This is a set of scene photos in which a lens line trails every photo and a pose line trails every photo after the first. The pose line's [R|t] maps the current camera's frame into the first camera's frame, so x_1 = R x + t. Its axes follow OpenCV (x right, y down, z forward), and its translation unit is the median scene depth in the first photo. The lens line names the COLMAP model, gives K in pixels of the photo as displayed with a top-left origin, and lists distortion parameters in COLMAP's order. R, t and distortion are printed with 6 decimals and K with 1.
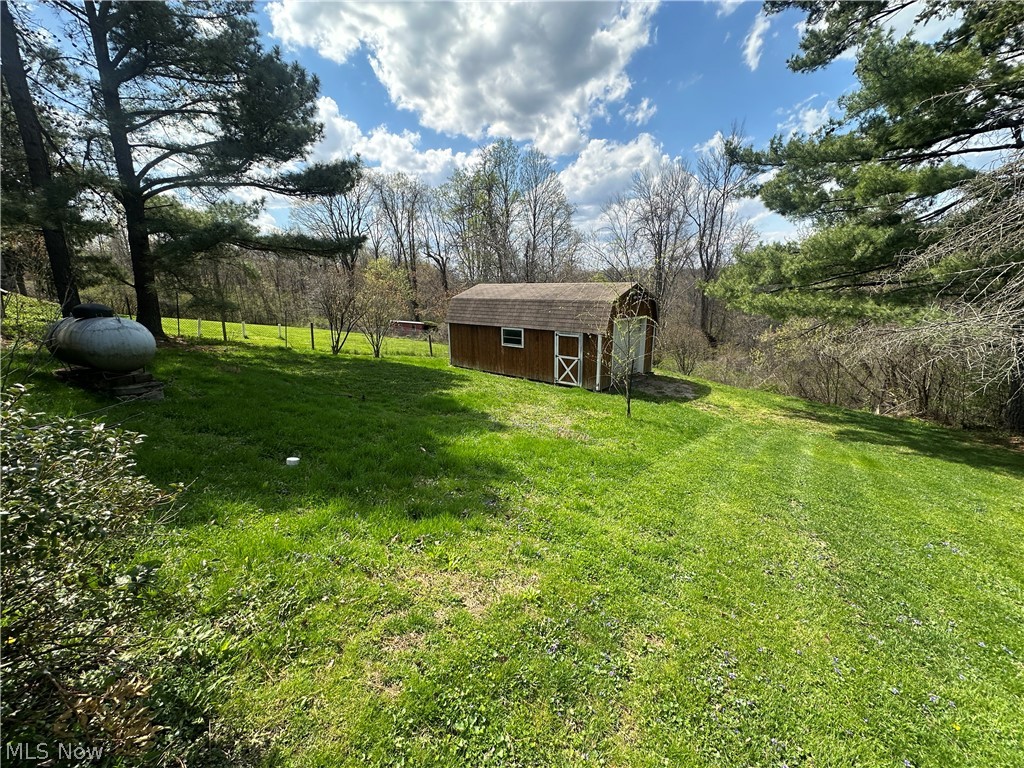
lens RADIAL K [[410.1, 0, 512.0], [0, 410.1, 384.0], [0, 0, 1]] dist [-0.001475, 0.000439]
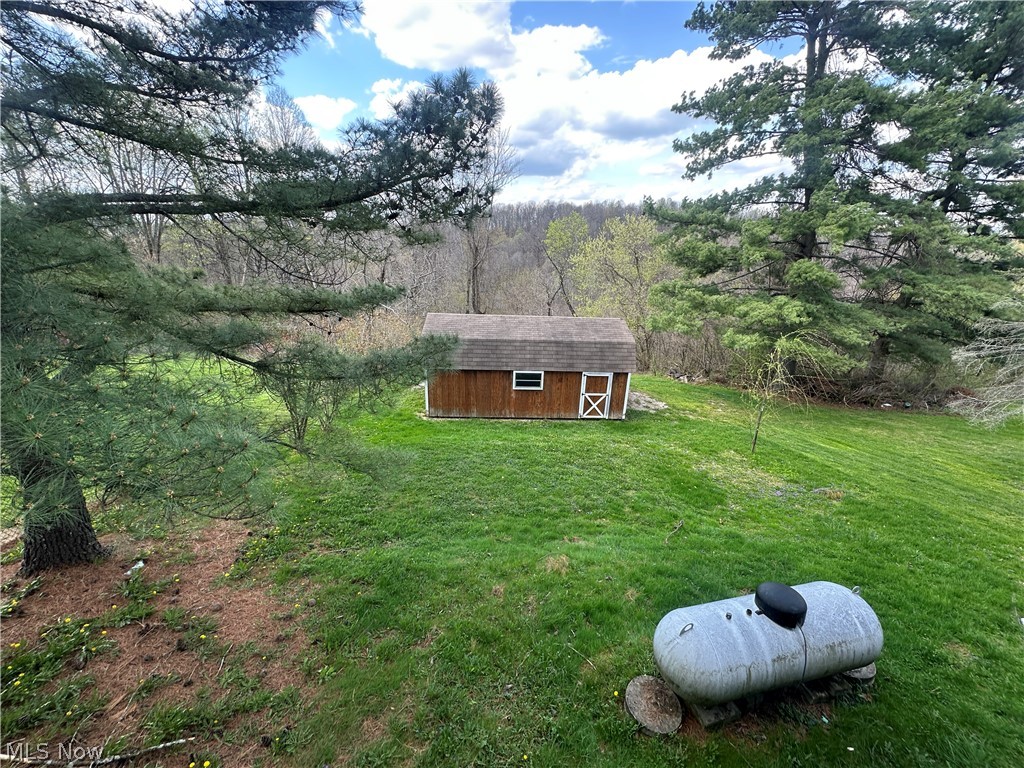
lens RADIAL K [[410.1, 0, 512.0], [0, 410.1, 384.0], [0, 0, 1]] dist [-0.001475, 0.000439]
pose [[0.717682, -0.201798, 0.666491, -0.710015], [0.120907, 0.978665, 0.166124, -0.286360], [-0.685794, -0.038641, 0.726769, 0.348402]]
